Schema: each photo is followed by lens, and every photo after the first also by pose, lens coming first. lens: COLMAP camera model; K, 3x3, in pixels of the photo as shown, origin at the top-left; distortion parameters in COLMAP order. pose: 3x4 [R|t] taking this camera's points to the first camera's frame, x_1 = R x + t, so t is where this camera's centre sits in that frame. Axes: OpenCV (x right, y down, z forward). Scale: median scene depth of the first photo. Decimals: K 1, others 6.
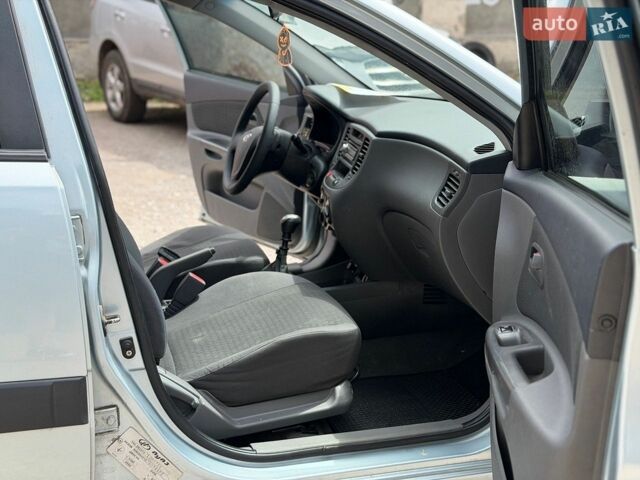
lens RADIAL K [[834.6, 0, 320.0], [0, 834.6, 240.0], [0, 0, 1]] dist [0.025355, -0.008264]
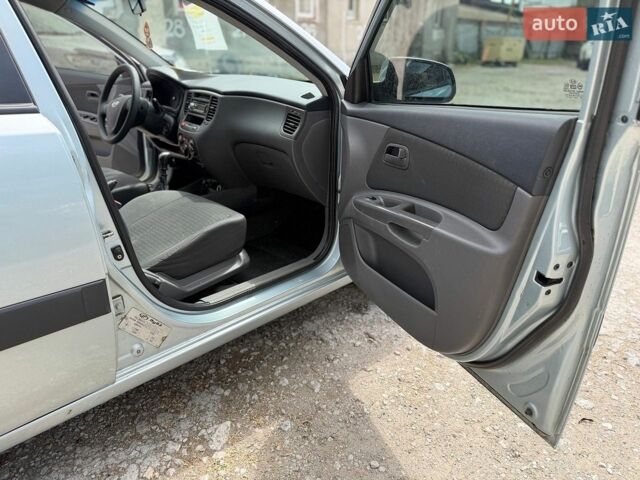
lens RADIAL K [[438.6, 0, 320.0], [0, 438.6, 240.0], [0, 0, 1]] dist [-0.001251, -0.000999]
pose [[0.885967, -0.181049, 0.426946, -0.184369], [0.108417, 0.975994, 0.188898, 0.006083], [-0.450896, -0.121069, 0.884327, 0.167098]]
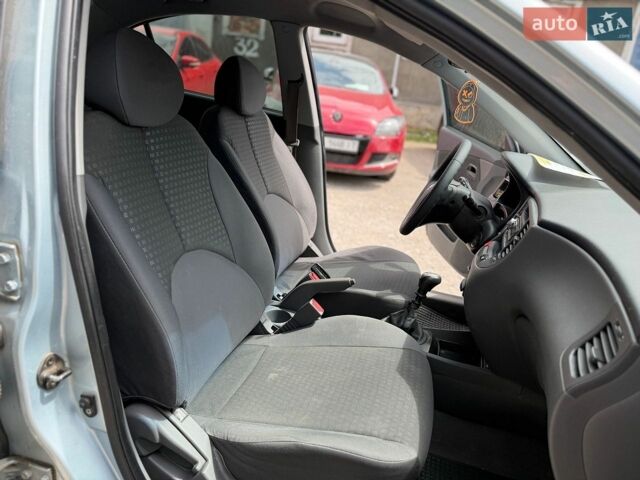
lens RADIAL K [[450.9, 0, 320.0], [0, 450.9, 240.0], [0, 0, 1]] dist [0.002465, -0.001039]
pose [[0.849594, 0.283636, -0.444681, 0.093844], [-0.262549, 0.958646, 0.109846, -0.108596], [0.457448, 0.023427, 0.888928, 0.539307]]
